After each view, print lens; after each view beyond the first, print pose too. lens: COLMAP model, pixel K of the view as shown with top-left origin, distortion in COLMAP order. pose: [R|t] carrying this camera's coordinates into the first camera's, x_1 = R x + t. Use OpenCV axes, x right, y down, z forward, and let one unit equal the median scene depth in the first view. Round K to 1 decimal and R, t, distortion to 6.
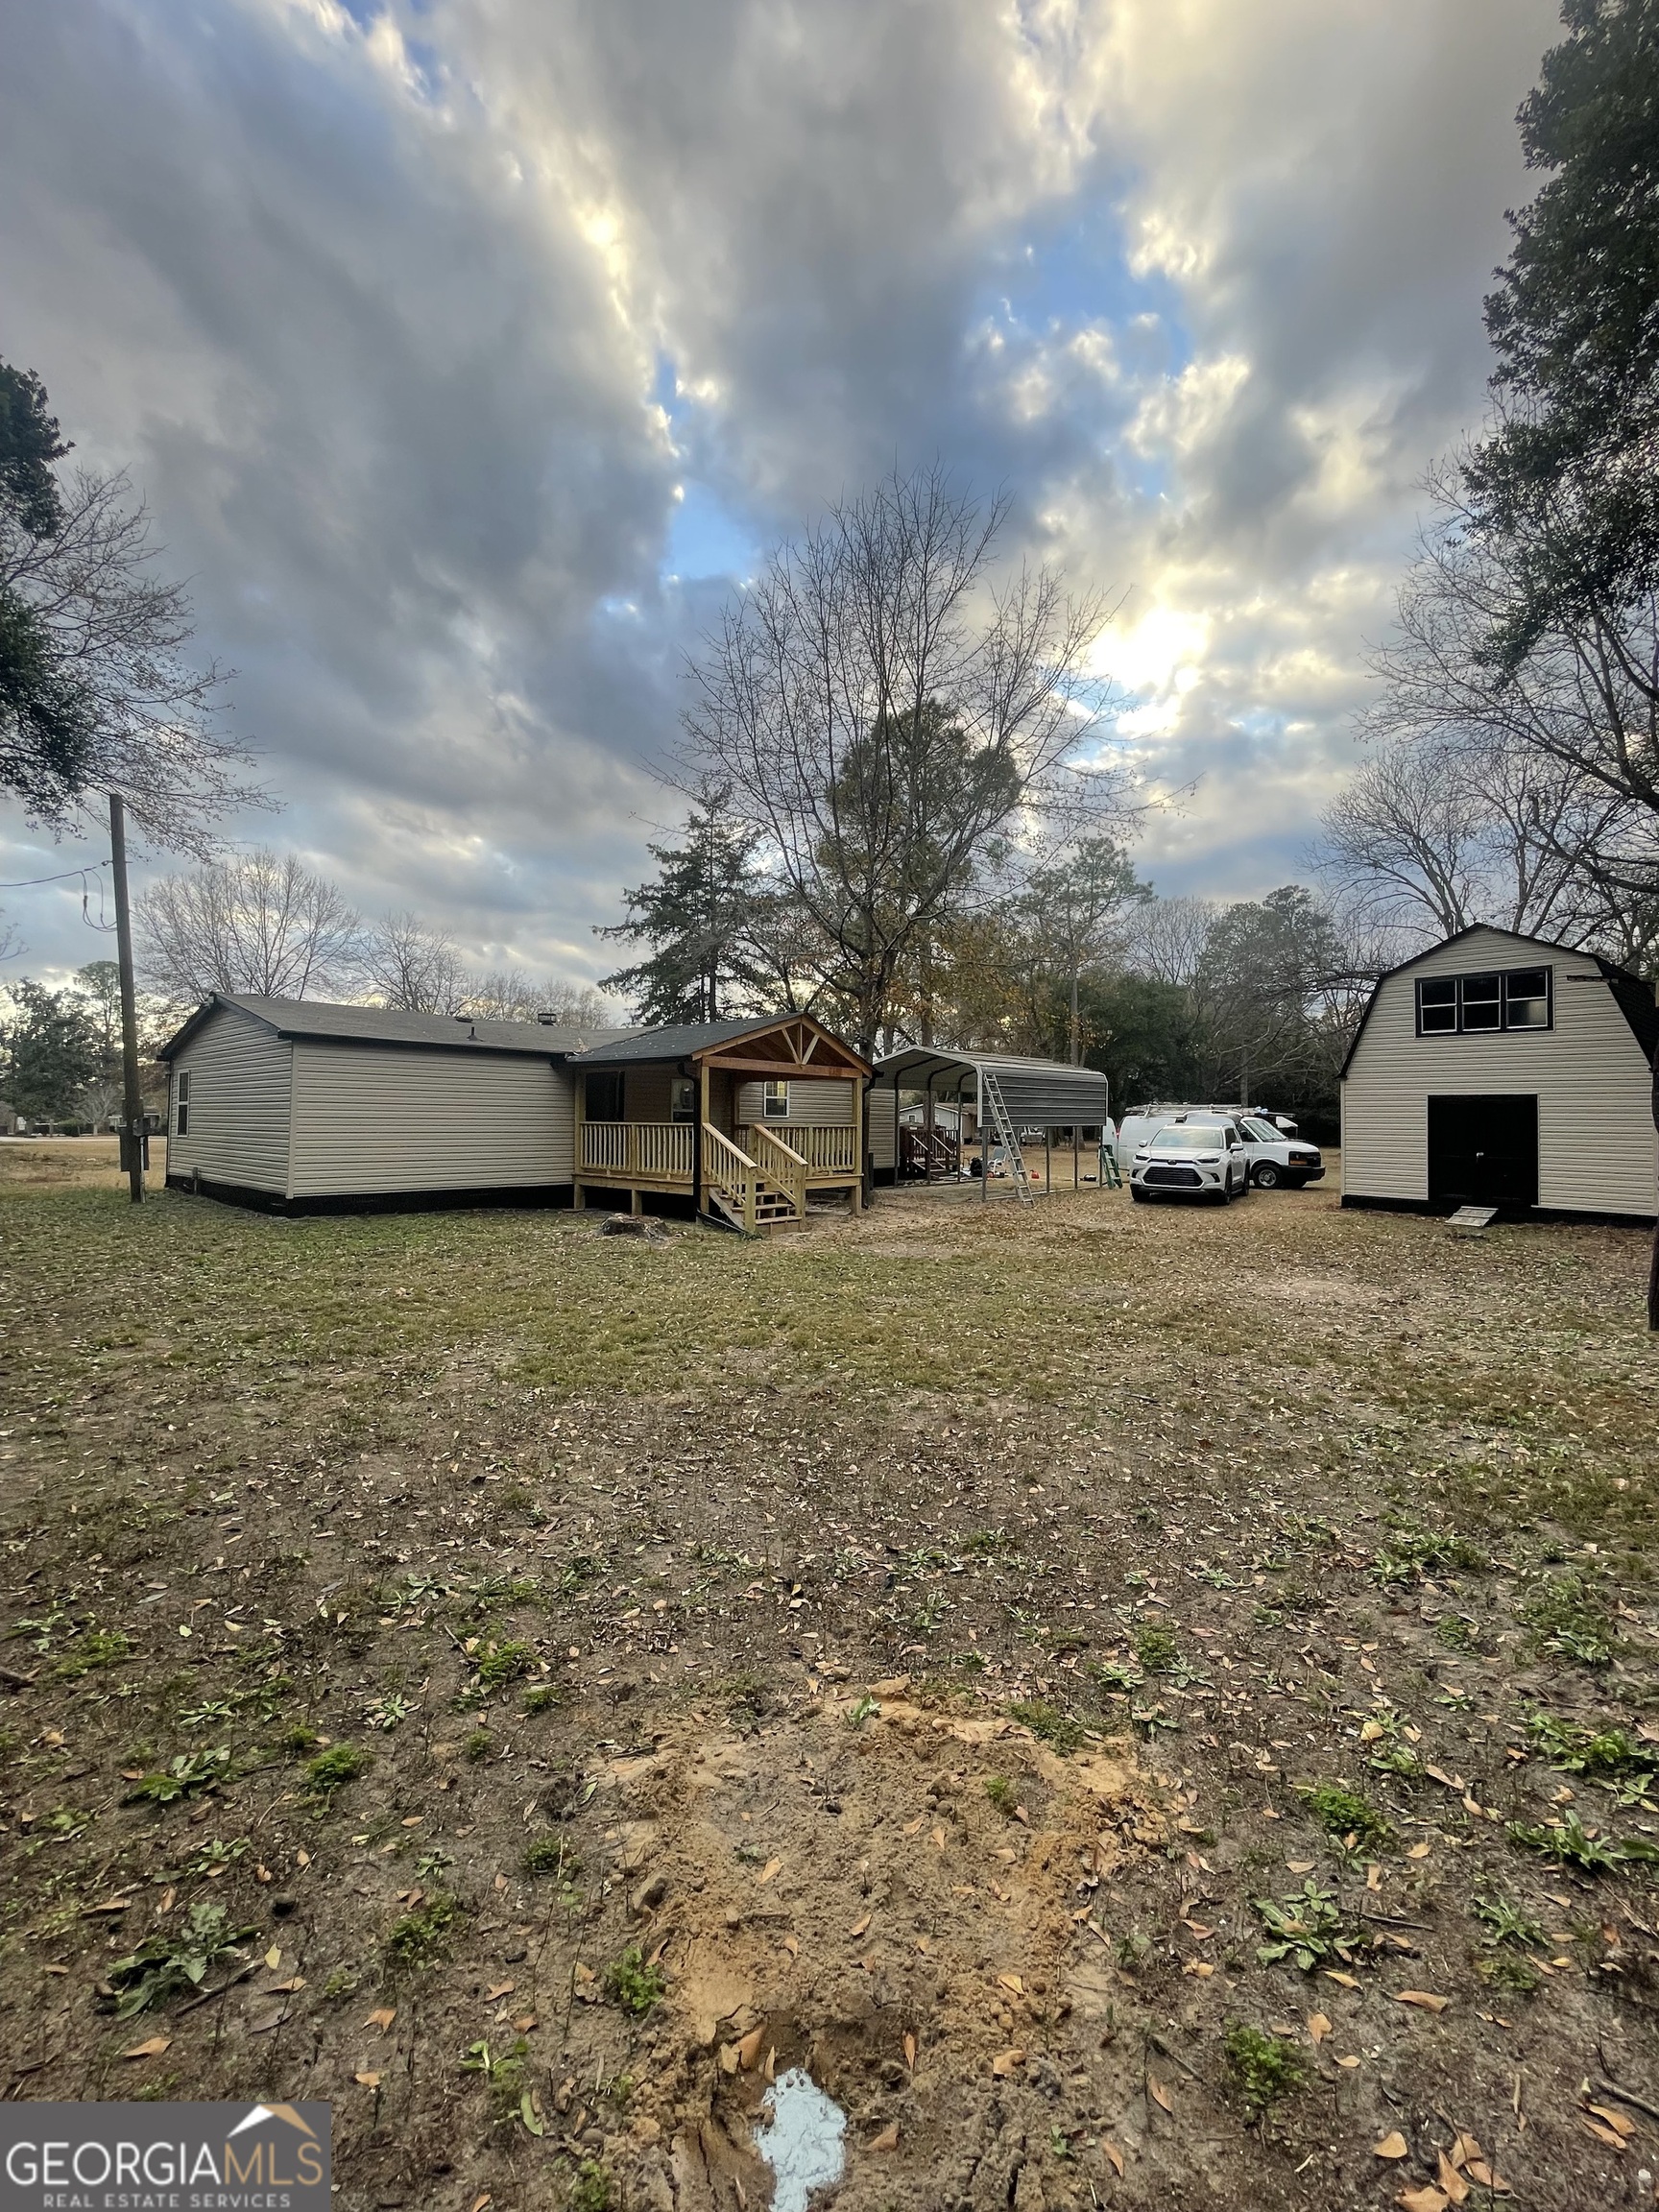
lens RADIAL K [[898.1, 0, 840.8], [0, 898.1, 1105.9], [0, 0, 1]] dist [0.000433, -0.000092]
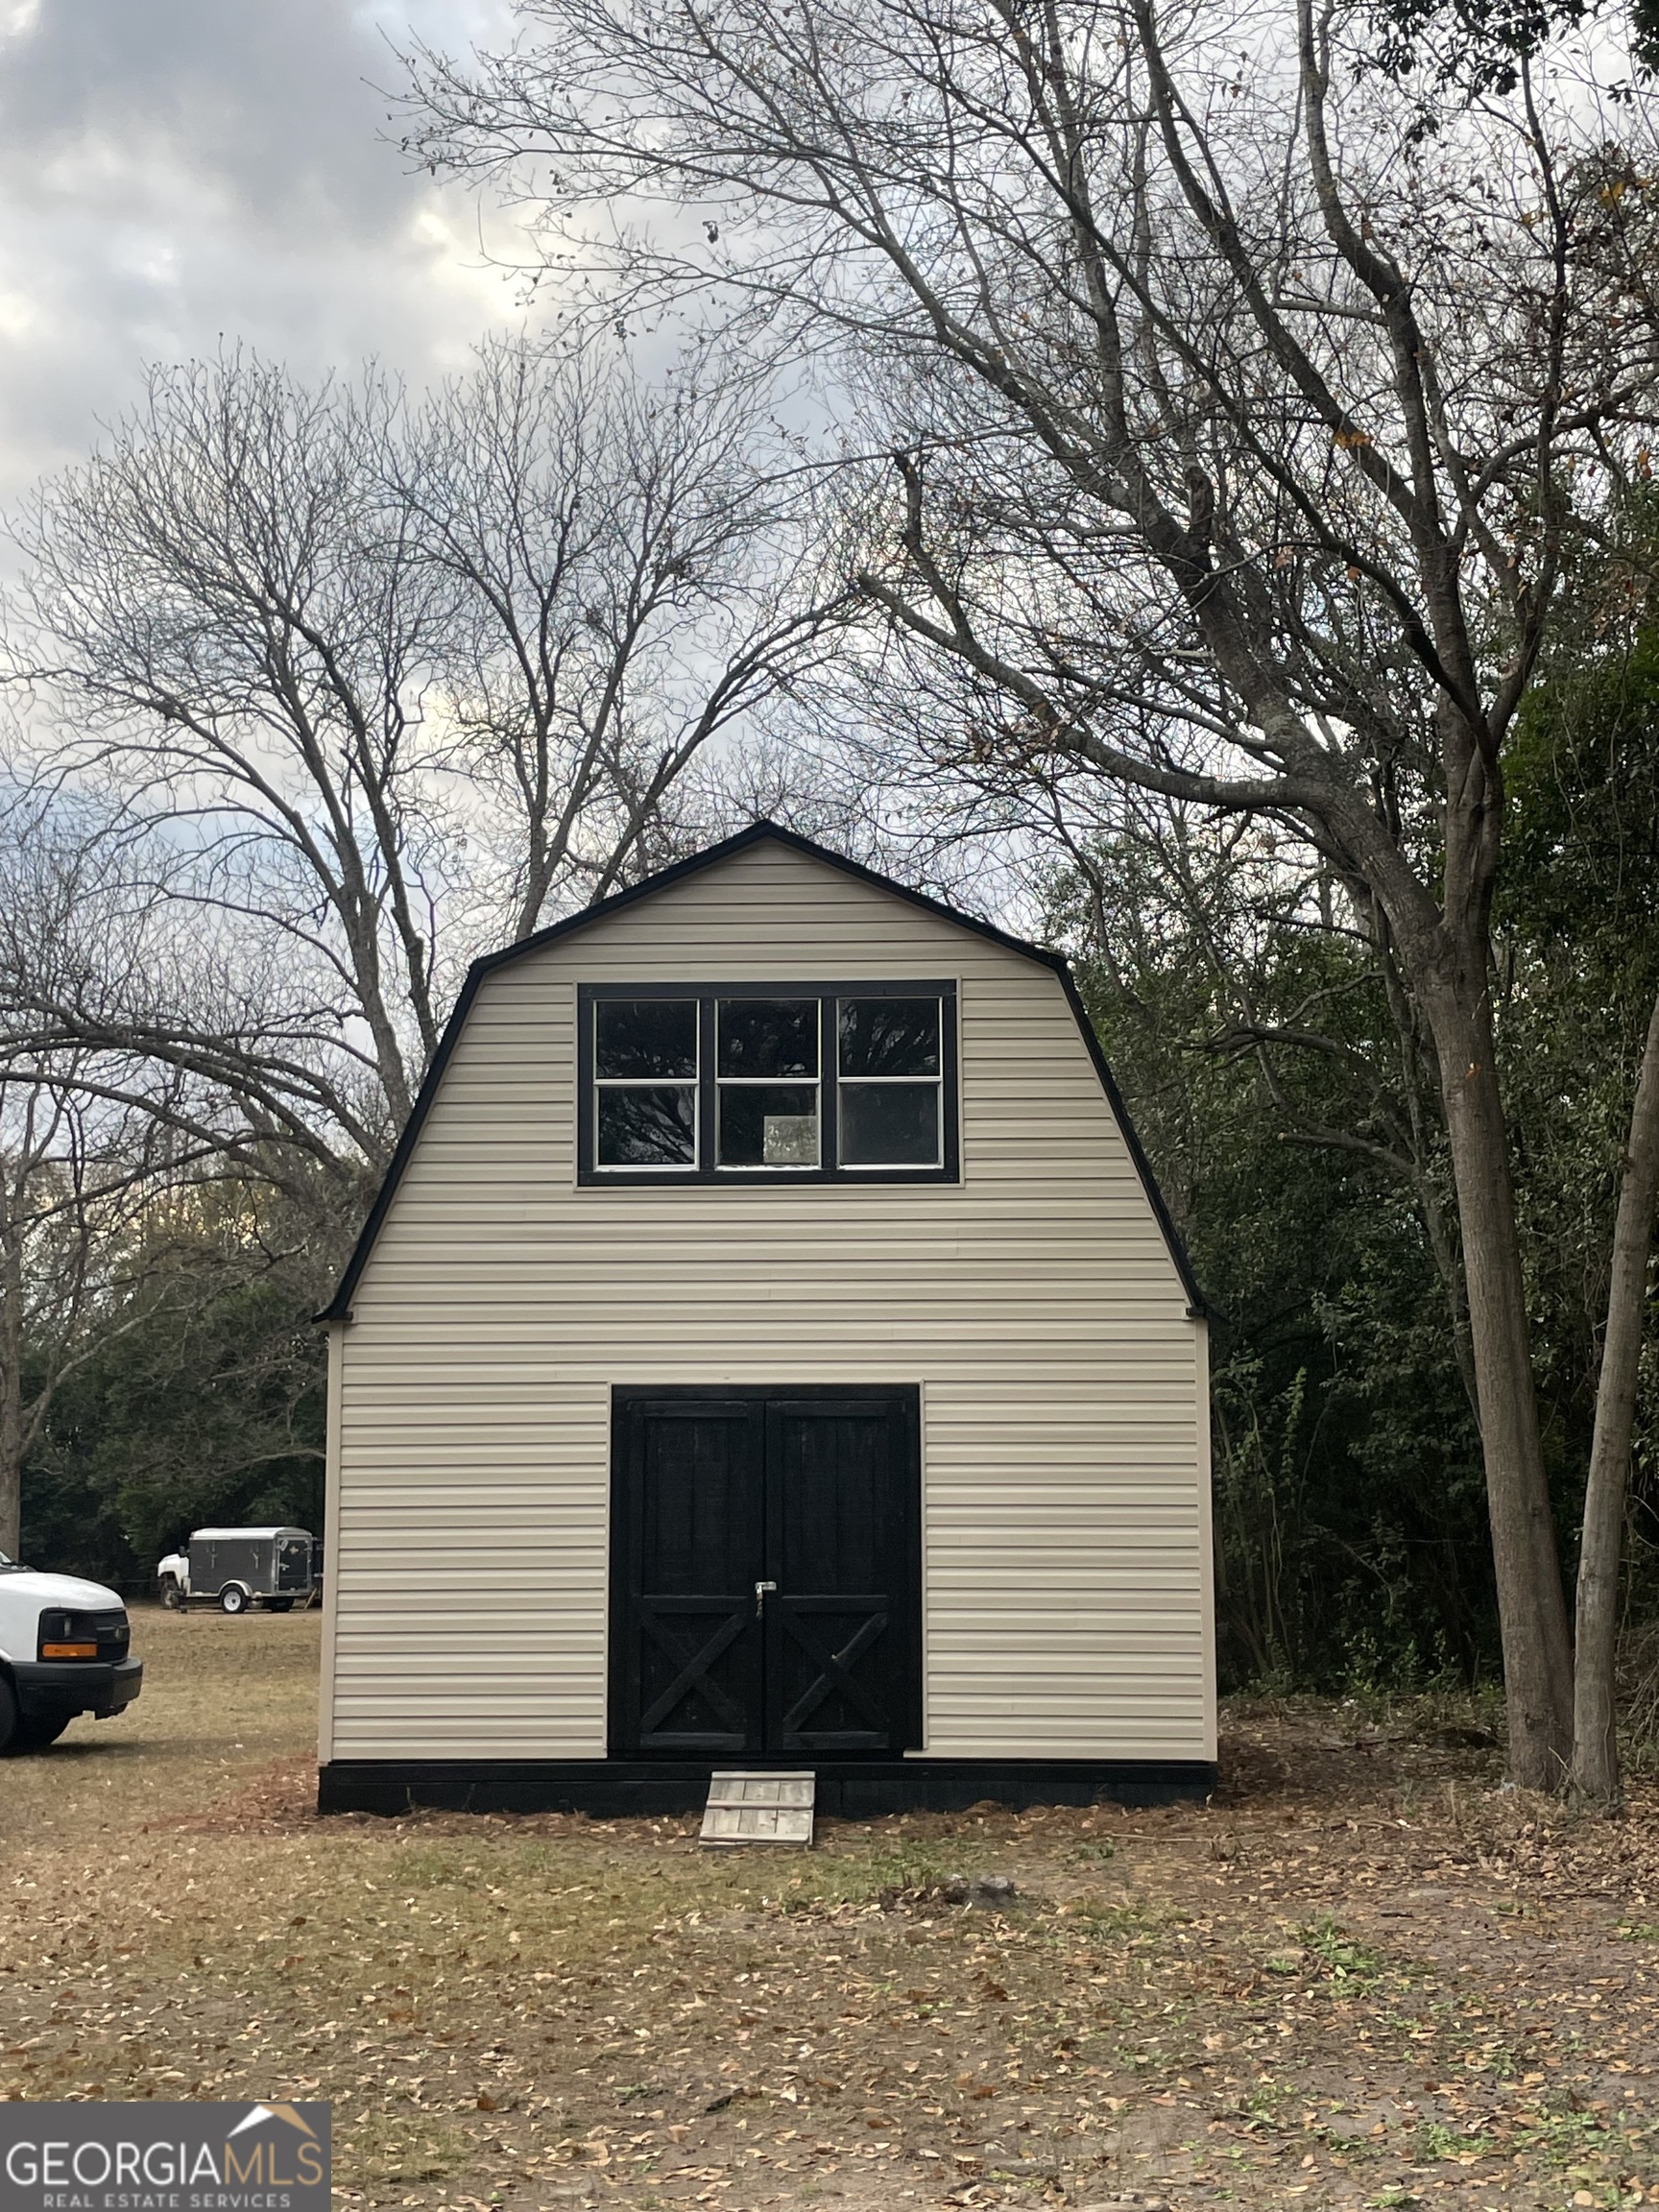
lens RADIAL K [[2811.6, 0, 829.5], [0, 2811.6, 1106.0], [0, 0, 1]] dist [0.124207, -0.004149]
pose [[0.665946, 0.097412, 0.739612, 0.020053], [0.000284, 0.991405, -0.130830, 0.018022], [-0.746000, 0.087336, 0.660195, 0.346581]]
